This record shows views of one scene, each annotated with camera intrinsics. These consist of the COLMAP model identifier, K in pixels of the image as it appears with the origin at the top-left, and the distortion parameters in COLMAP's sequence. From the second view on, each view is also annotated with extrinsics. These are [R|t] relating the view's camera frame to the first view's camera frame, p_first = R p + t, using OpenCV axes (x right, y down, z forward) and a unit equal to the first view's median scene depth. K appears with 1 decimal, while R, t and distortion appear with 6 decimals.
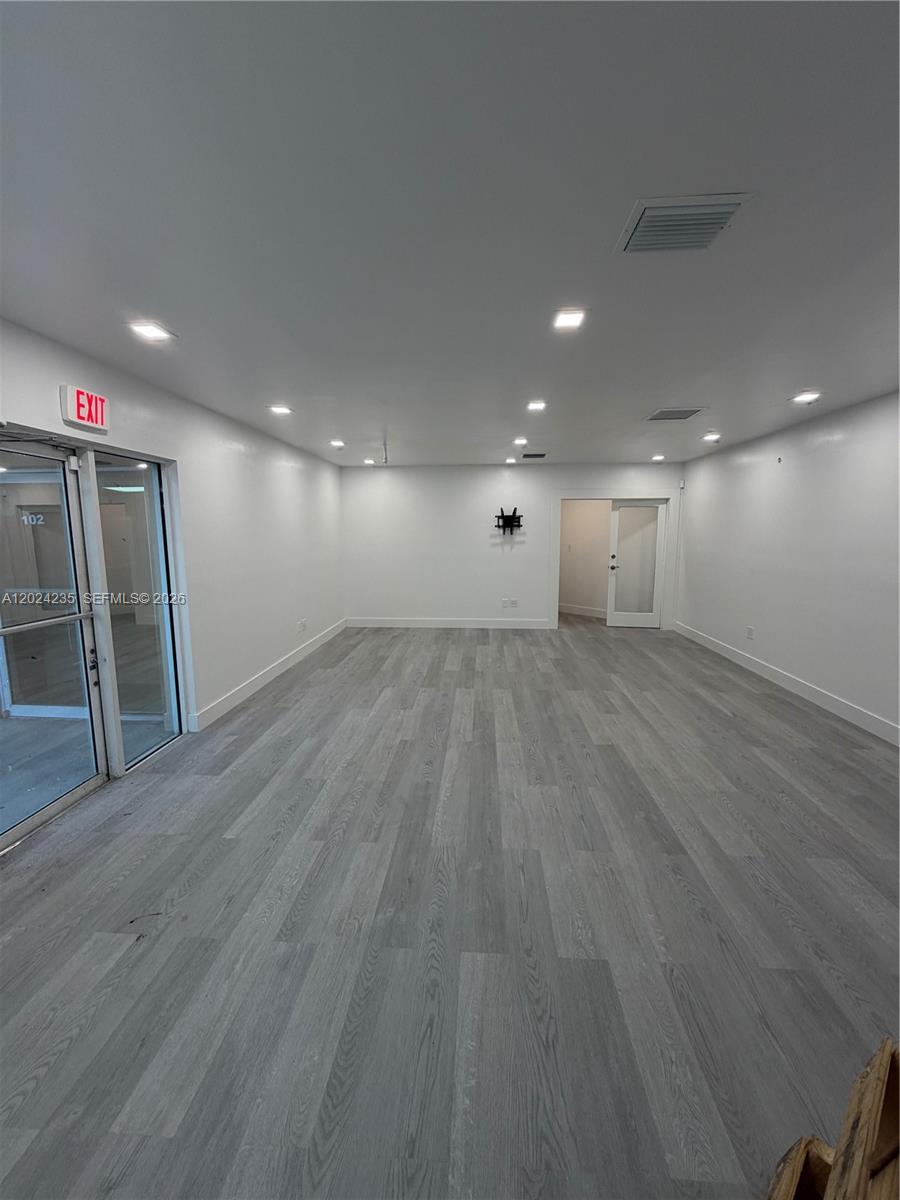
lens RADIAL K [[478.0, 0, 451.0], [0, 478.0, 596.8], [0, 0, 1]] dist [-0.002142, -0.000001]
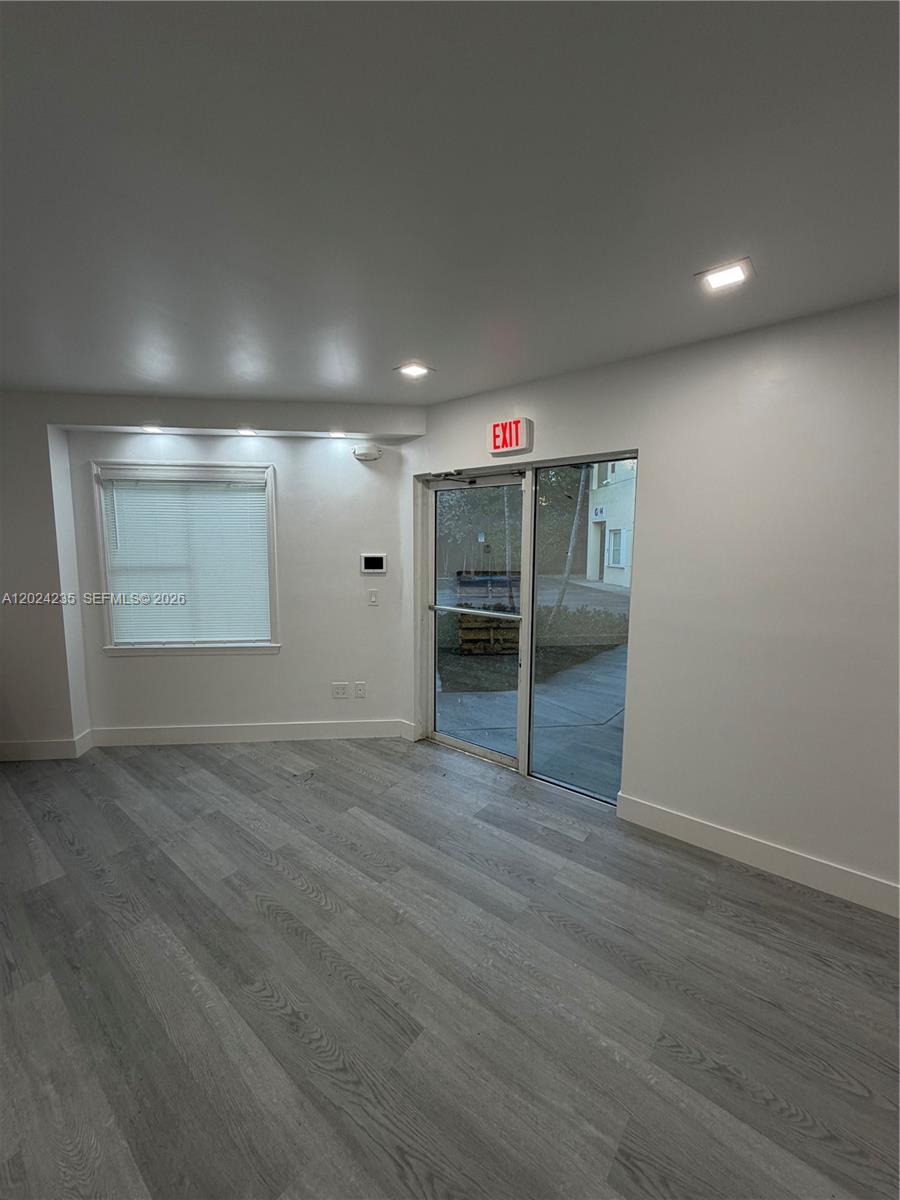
lens RADIAL K [[478.0, 0, 451.0], [0, 478.0, 596.8], [0, 0, 1]] dist [-0.002142, -0.000001]
pose [[-0.575384, 0.091554, -0.812743, 0.261239], [-0.115599, 0.974636, 0.191629, -0.223097], [0.809673, 0.204212, -0.550207, 1.573691]]
